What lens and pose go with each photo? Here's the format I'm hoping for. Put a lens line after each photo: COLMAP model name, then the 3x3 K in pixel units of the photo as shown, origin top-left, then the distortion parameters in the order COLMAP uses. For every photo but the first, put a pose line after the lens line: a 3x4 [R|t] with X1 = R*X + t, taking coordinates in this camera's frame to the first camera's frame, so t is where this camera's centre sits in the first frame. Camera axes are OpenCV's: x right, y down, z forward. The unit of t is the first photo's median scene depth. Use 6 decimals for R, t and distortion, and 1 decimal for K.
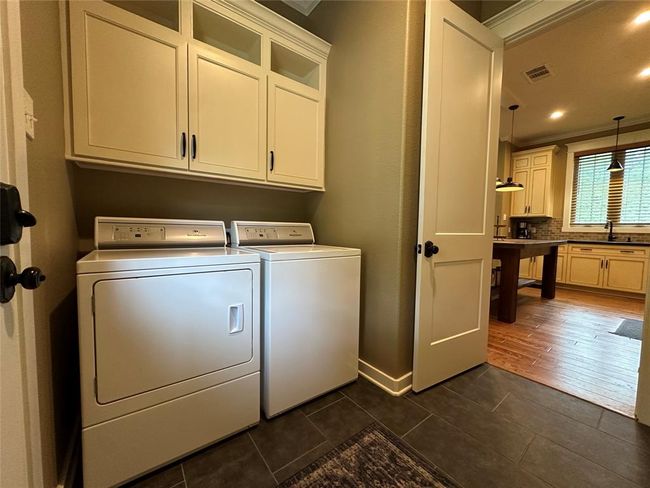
lens RADIAL K [[260.6, 0, 325.0], [0, 260.6, 244.0], [0, 0, 1]] dist [-0.001189, -0.000059]
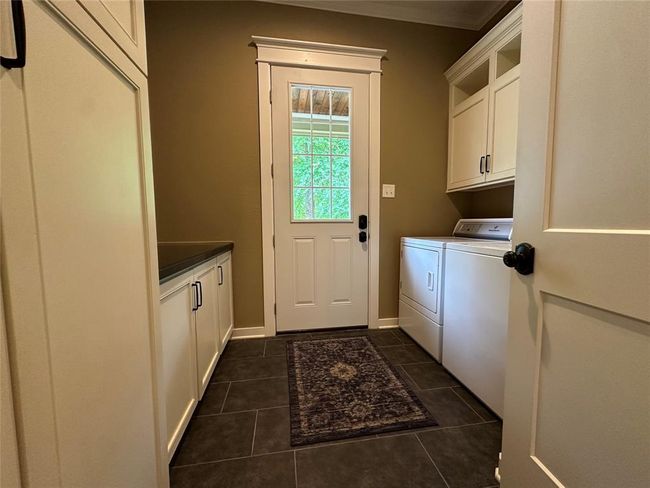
lens RADIAL K [[260.6, 0, 325.0], [0, 260.6, 244.0], [0, 0, 1]] dist [-0.001189, -0.000059]
pose [[-0.476065, 0.052278, -0.877855, 1.252690], [-0.052929, 0.994719, 0.087941, -0.042921], [0.877816, 0.088329, -0.470784, 1.070919]]
